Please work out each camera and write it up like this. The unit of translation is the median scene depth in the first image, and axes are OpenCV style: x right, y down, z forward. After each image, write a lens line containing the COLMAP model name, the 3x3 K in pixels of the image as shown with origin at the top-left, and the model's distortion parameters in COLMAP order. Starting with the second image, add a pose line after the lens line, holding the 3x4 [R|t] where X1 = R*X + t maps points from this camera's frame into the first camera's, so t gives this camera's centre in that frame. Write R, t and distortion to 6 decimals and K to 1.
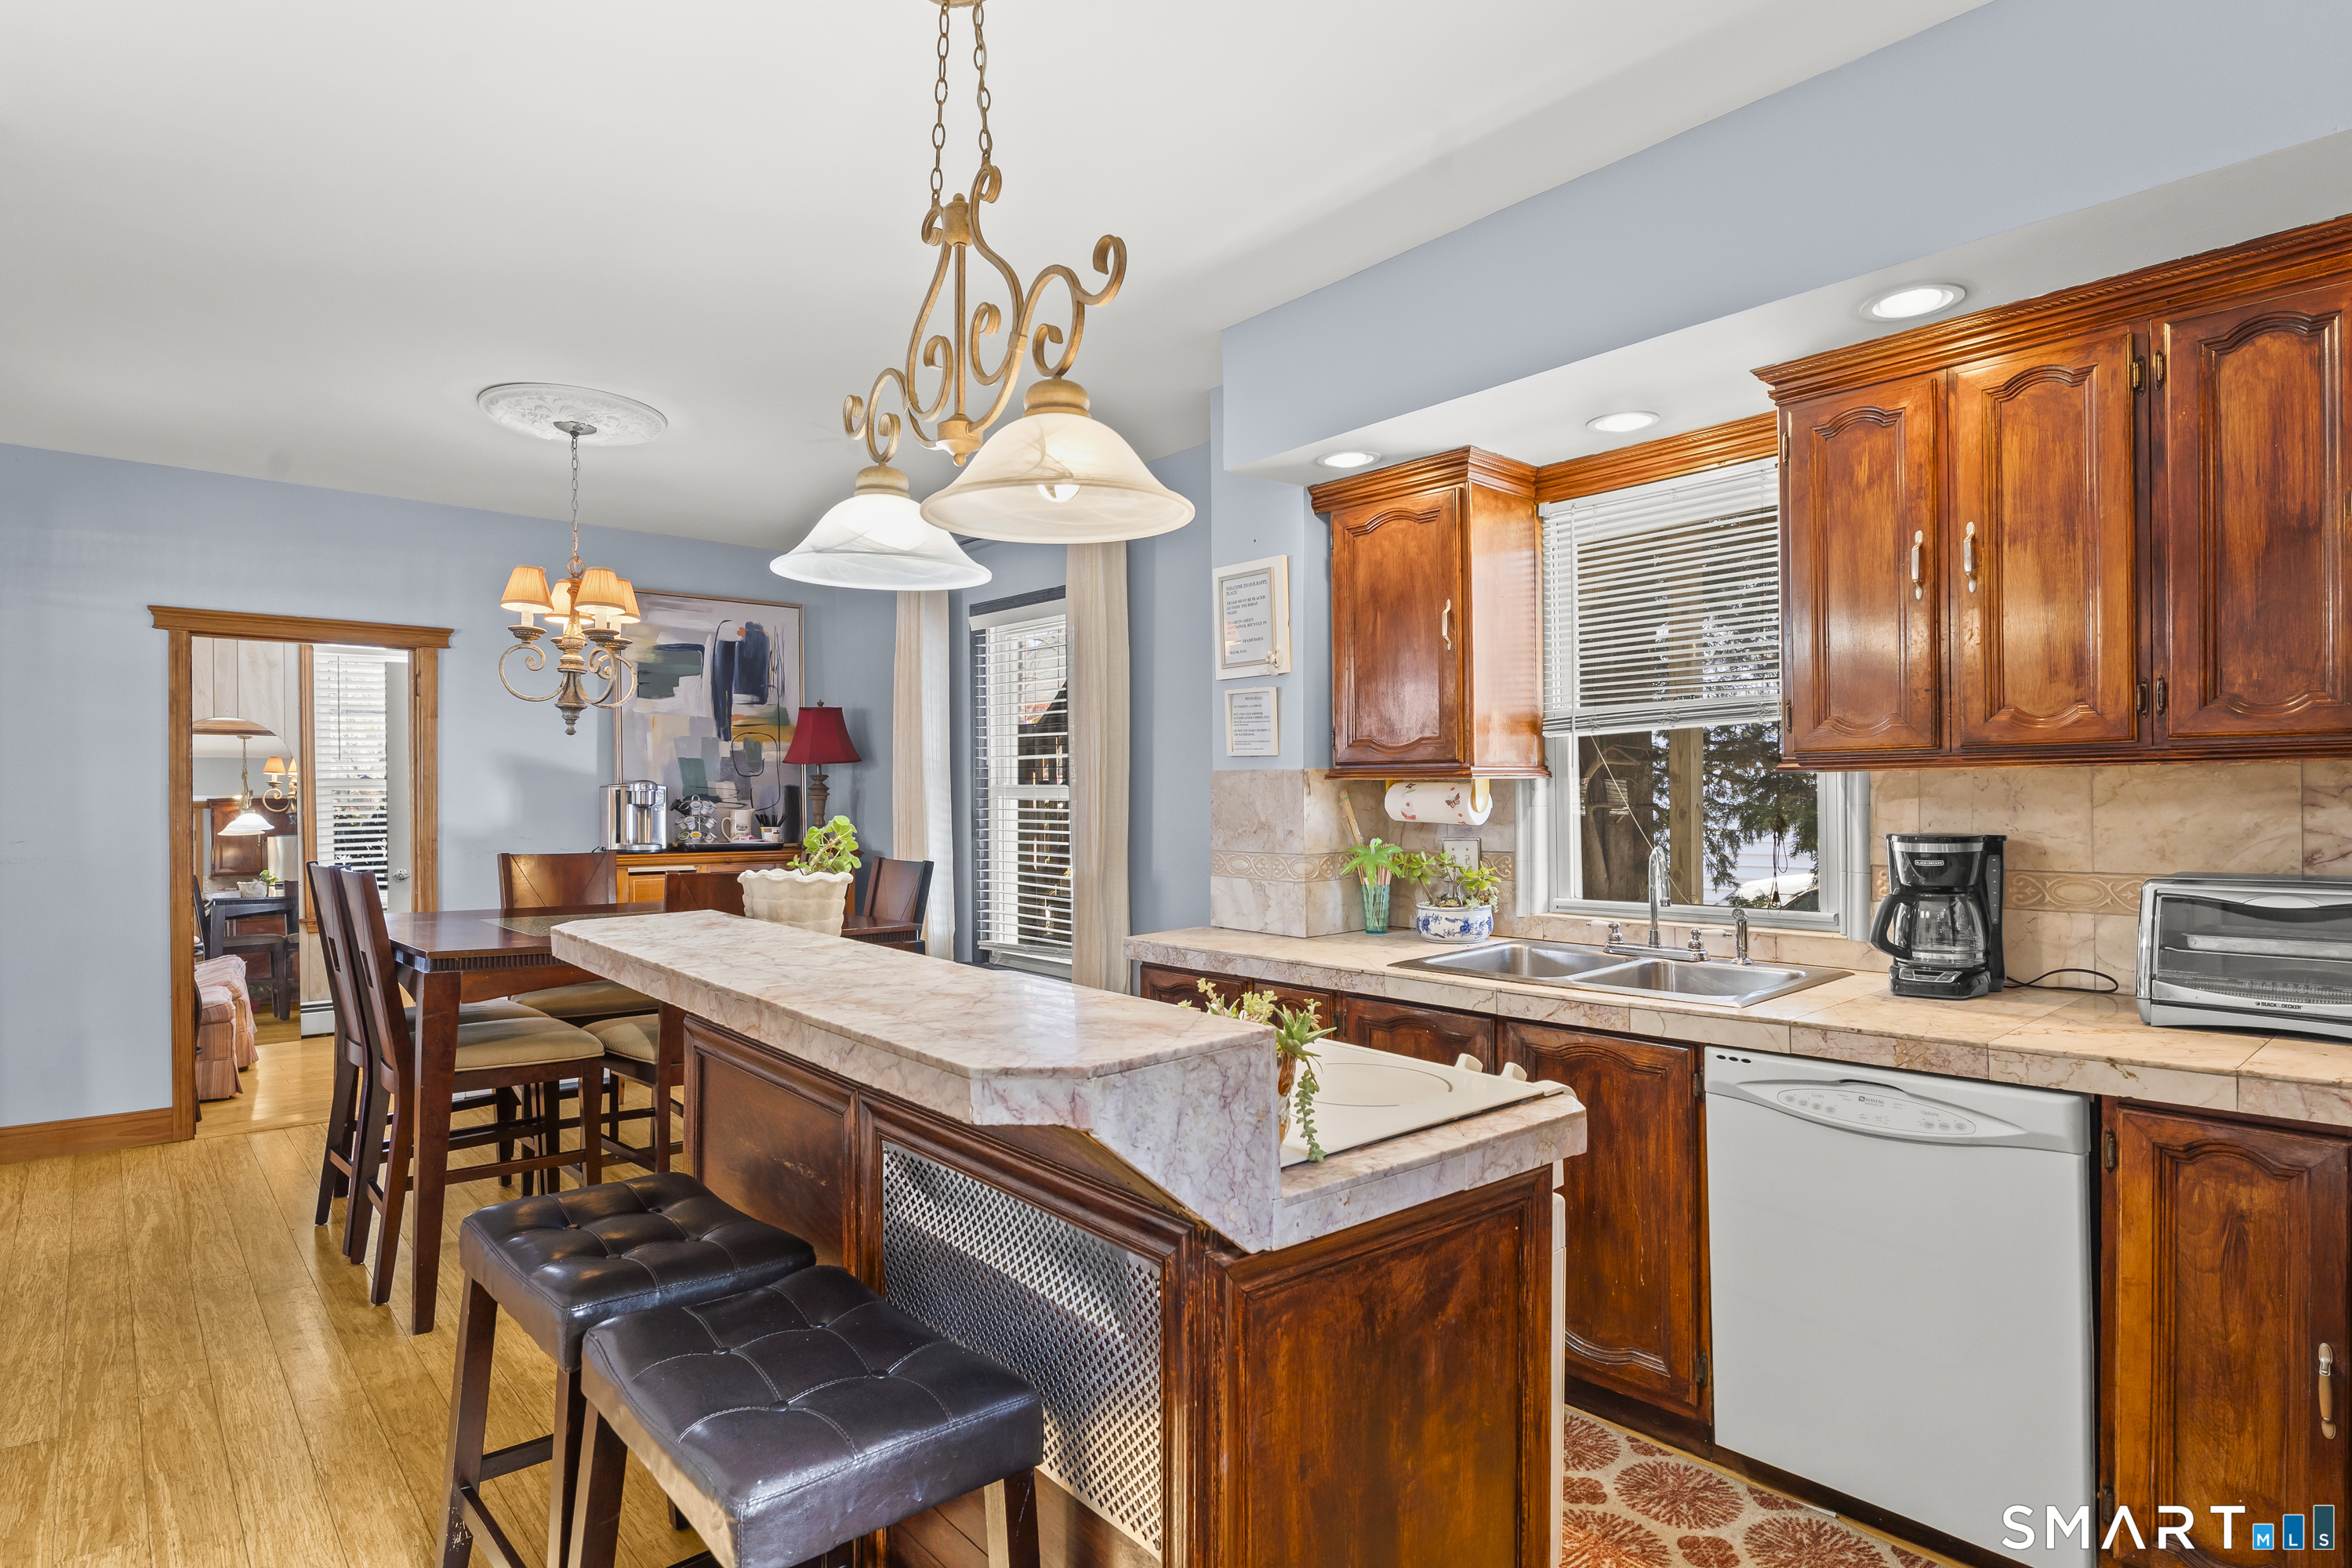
lens RADIAL K [[1263.7, 0, 1166.6], [0, 1263.7, 802.9], [0, 0, 1]] dist [-0.006461, -0.000978]
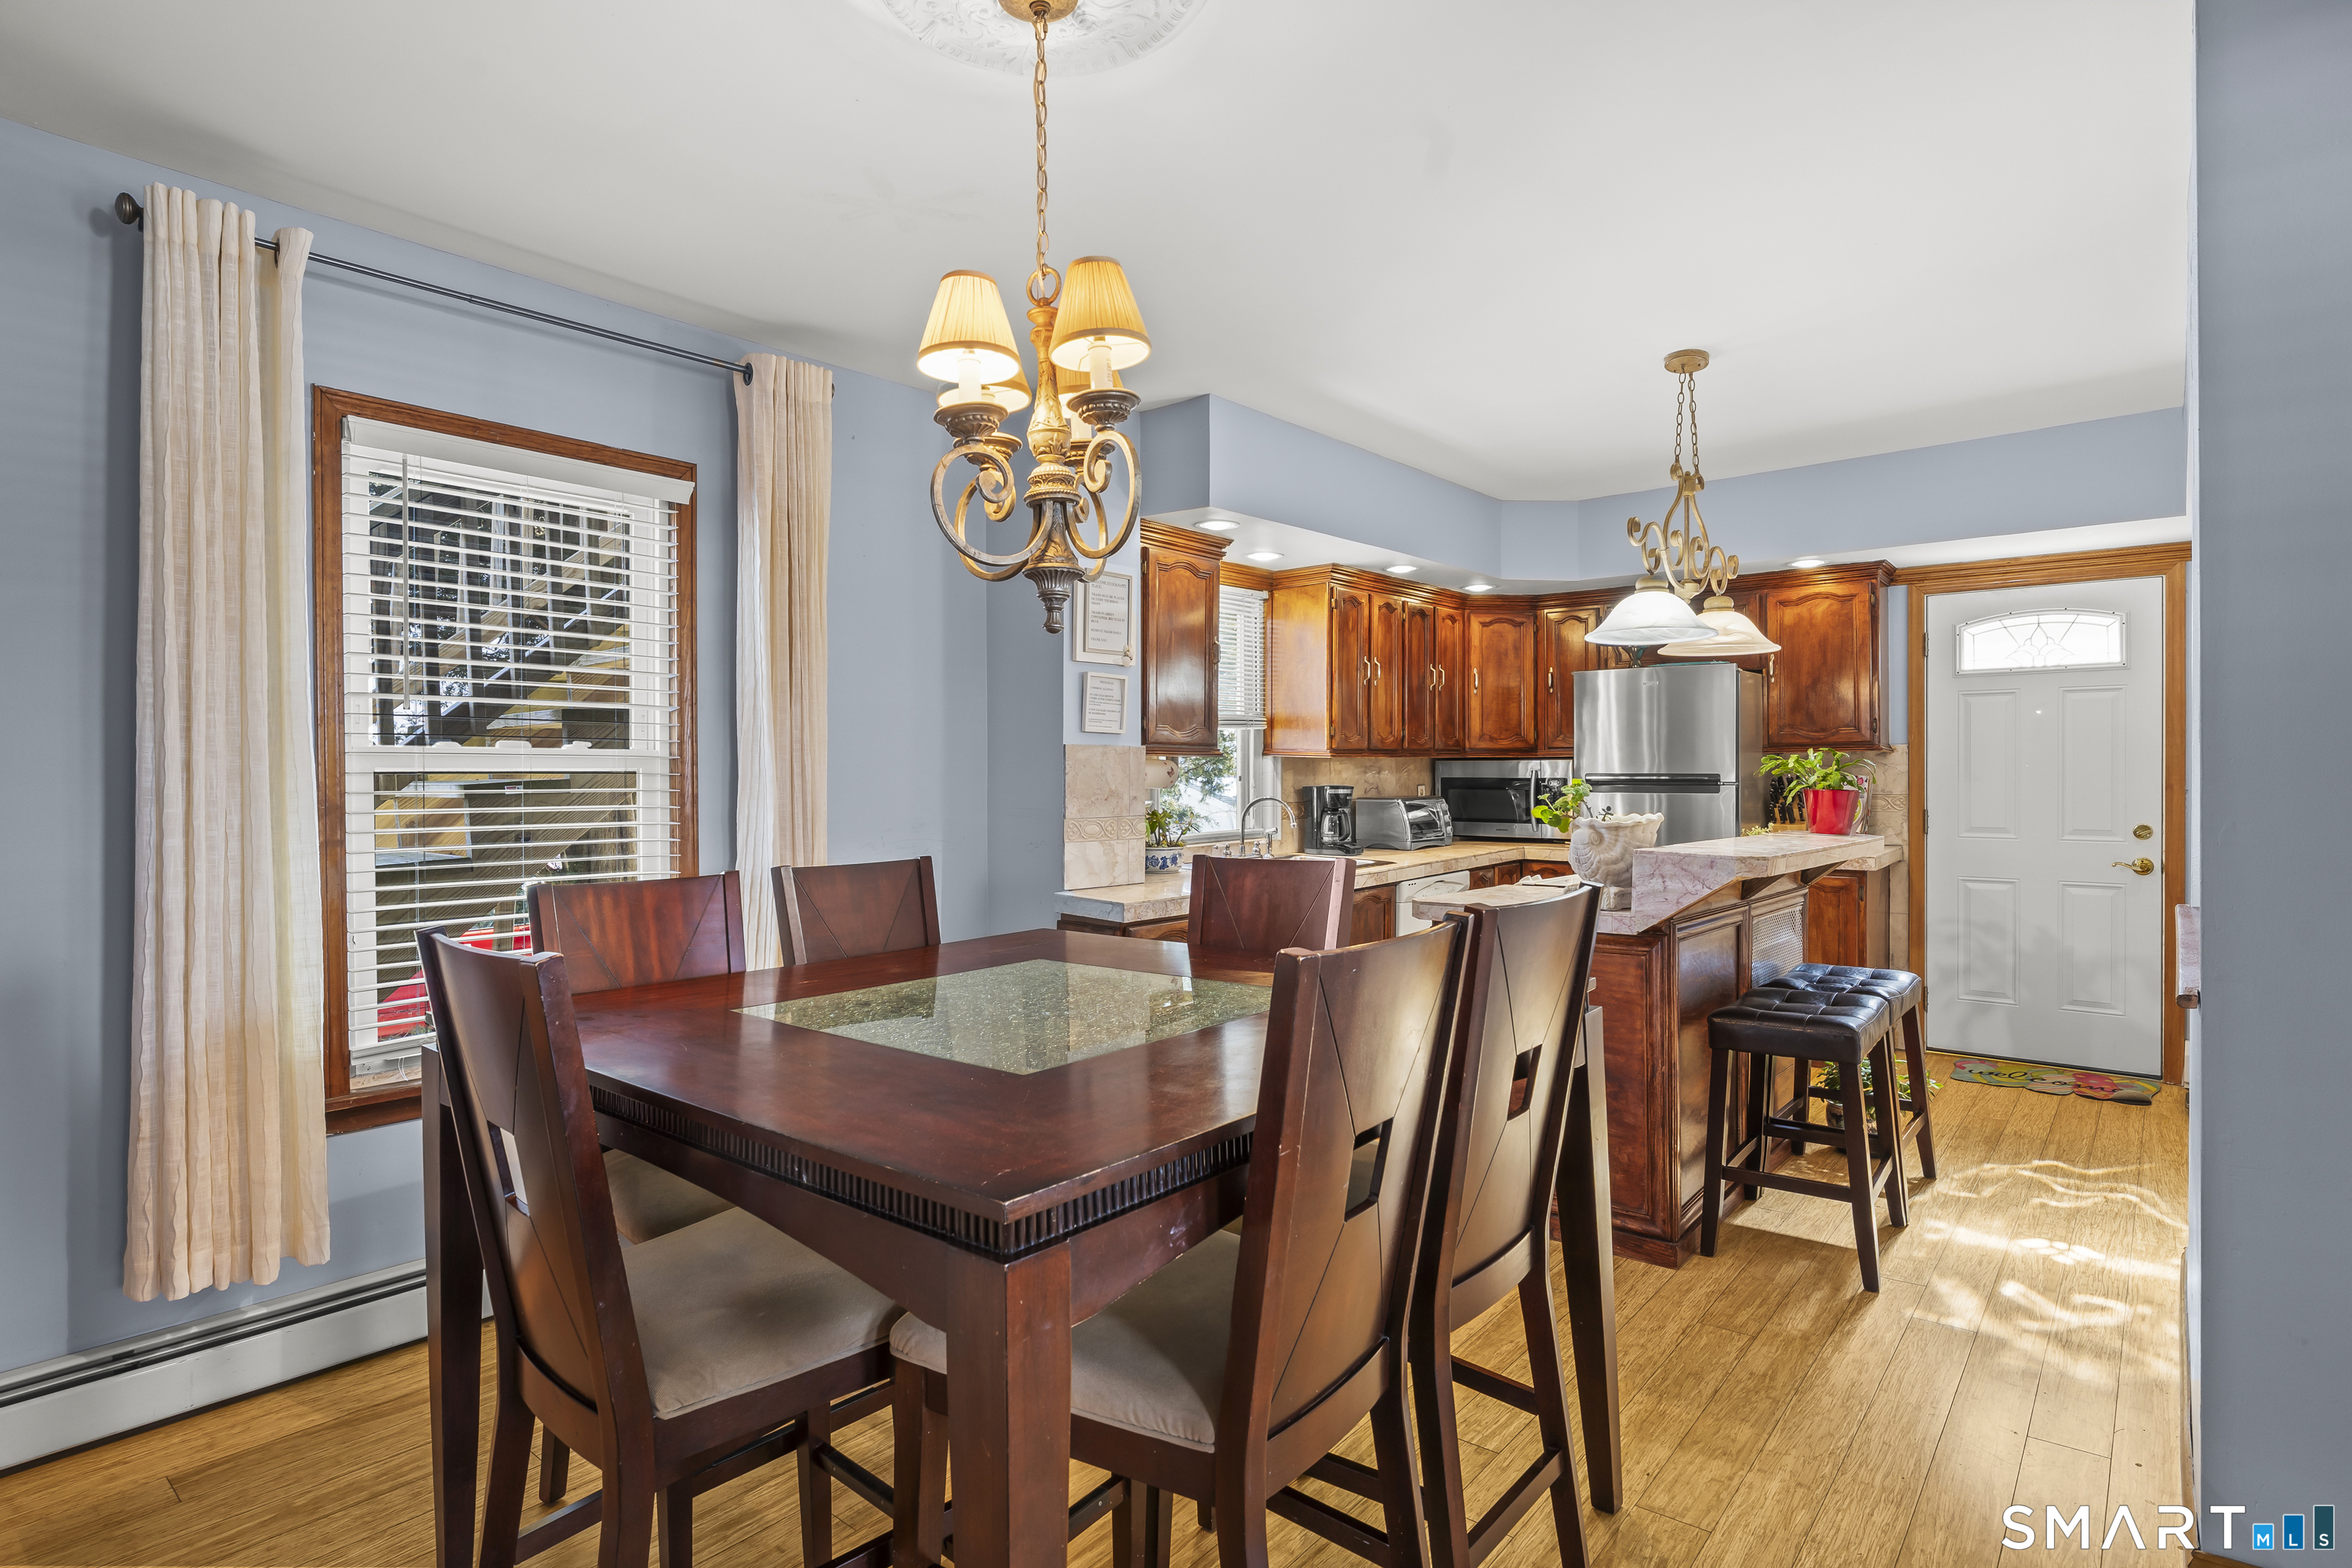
lens RADIAL K [[1216.1, 0, 1171.7], [0, 1216.1, 774.5], [0, 0, 1]] dist [0.002050, 0.000052]
pose [[-0.166752, 0.000807, 0.985999, -1.006511], [0.009557, 0.999954, 0.000797, 0.000243], [-0.985953, 0.009556, -0.166752, 1.103325]]
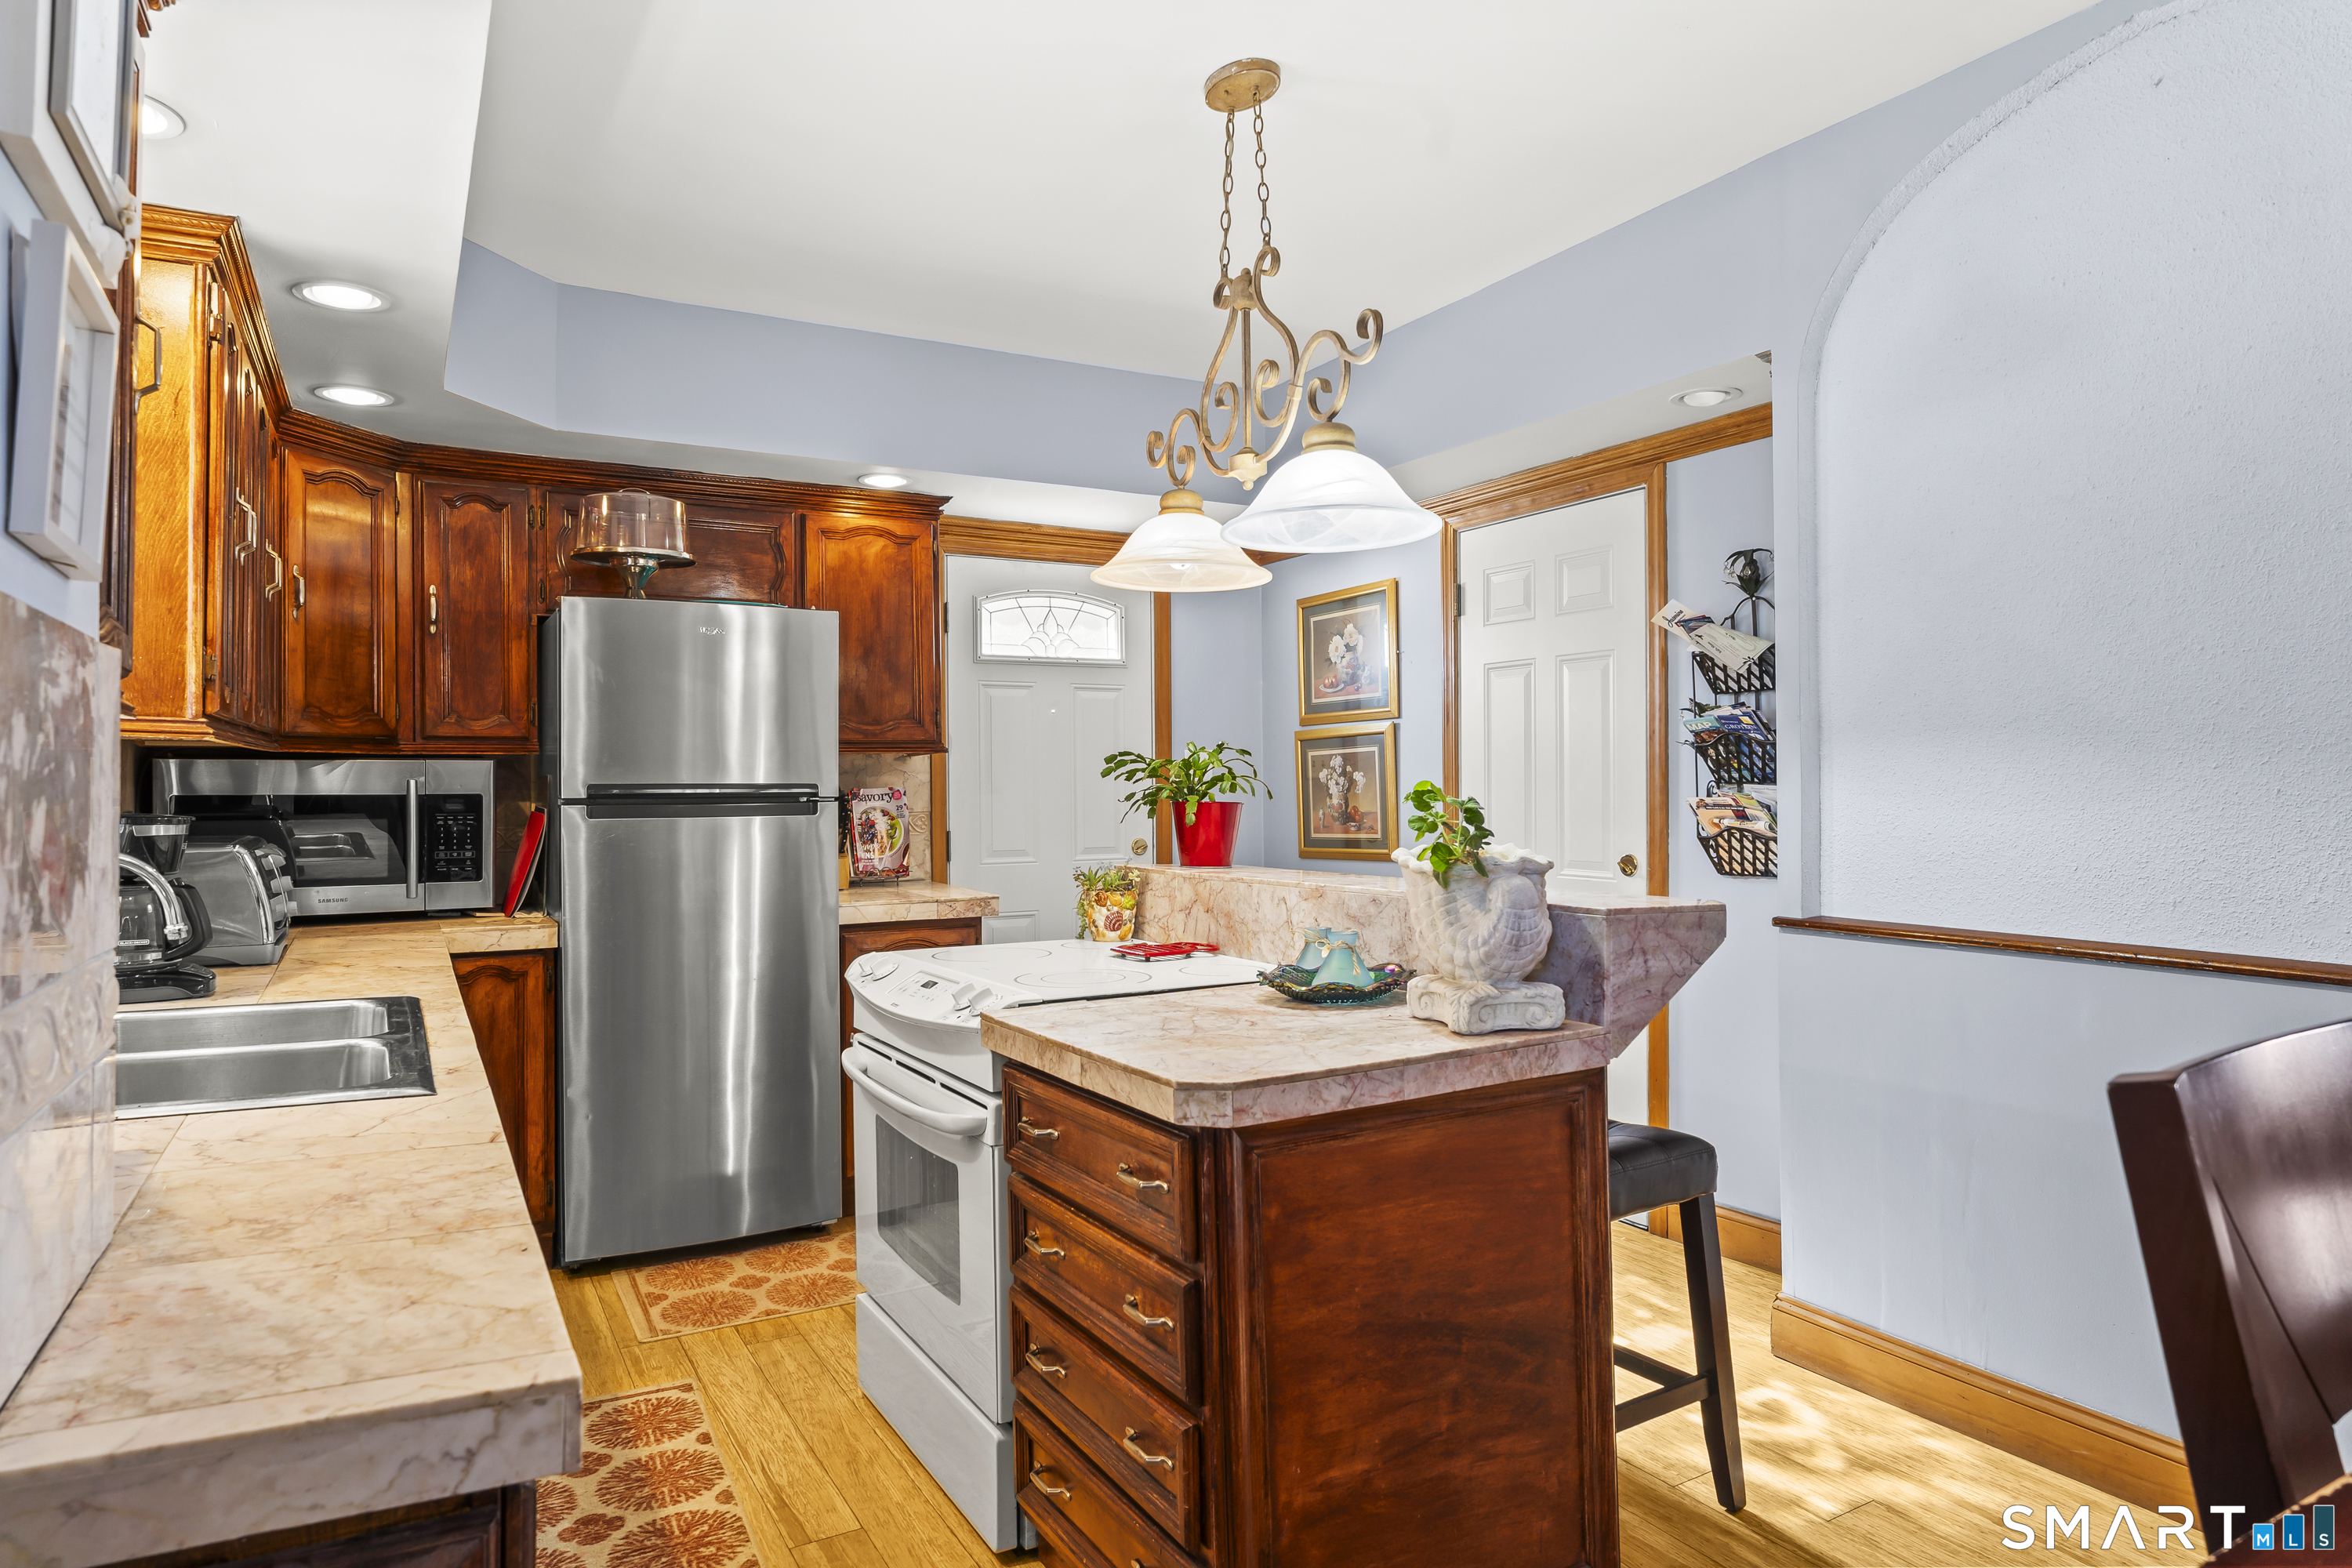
lens RADIAL K [[1385.7, 0, 1169.1], [0, 1385.7, 771.9], [0, 0, 1]] dist [-0.000653, -0.000290]
pose [[-0.981510, 0.012023, 0.191033, -0.177427], [0.011513, 0.999927, -0.003784, 0.004522], [-0.191065, -0.001515, -0.981576, 1.189168]]
